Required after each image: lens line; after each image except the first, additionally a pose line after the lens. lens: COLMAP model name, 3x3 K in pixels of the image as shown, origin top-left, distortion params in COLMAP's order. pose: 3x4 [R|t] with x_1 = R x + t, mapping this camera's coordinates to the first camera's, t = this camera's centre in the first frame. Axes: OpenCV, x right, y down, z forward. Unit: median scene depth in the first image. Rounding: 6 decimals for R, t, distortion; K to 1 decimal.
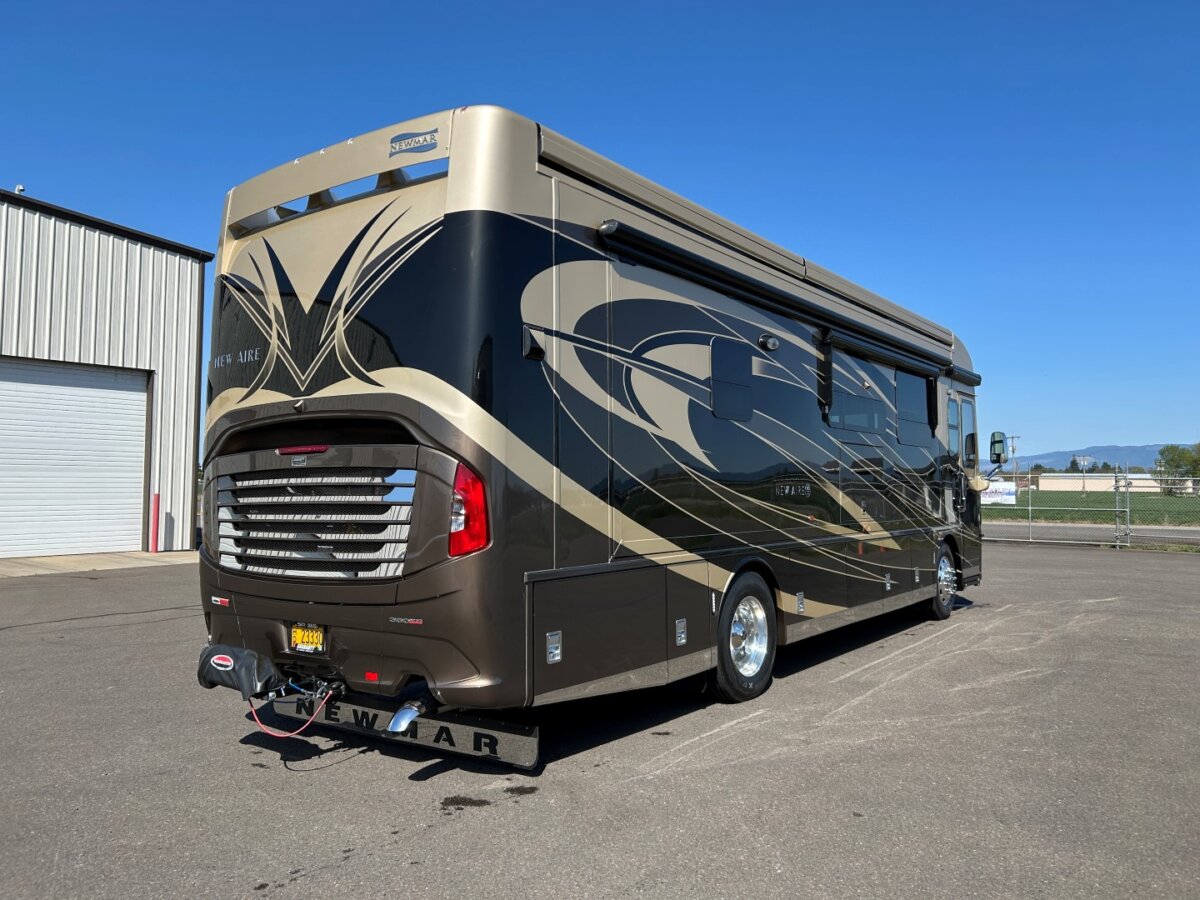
lens RADIAL K [[955.6, 0, 600.0], [0, 955.6, 450.0], [0, 0, 1]] dist [0.055212, -0.065763]
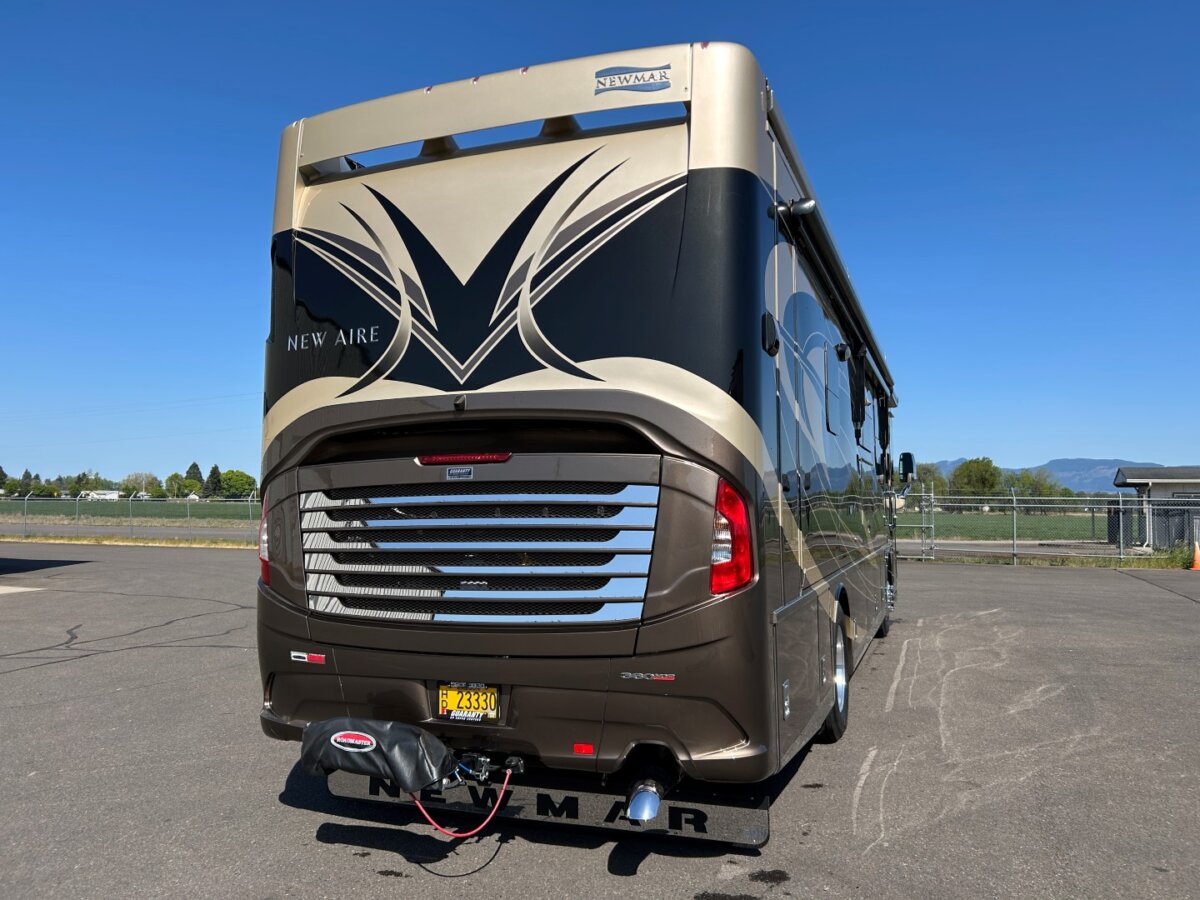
lens RADIAL K [[938.1, 0, 602.2], [0, 938.1, 457.6], [0, 0, 1]] dist [0.102091, -0.213183]
pose [[0.960475, 0.014889, 0.277969, -0.416910], [-0.011902, 0.999852, -0.012432, 0.006874], [-0.278113, 0.008632, 0.960509, 0.237972]]
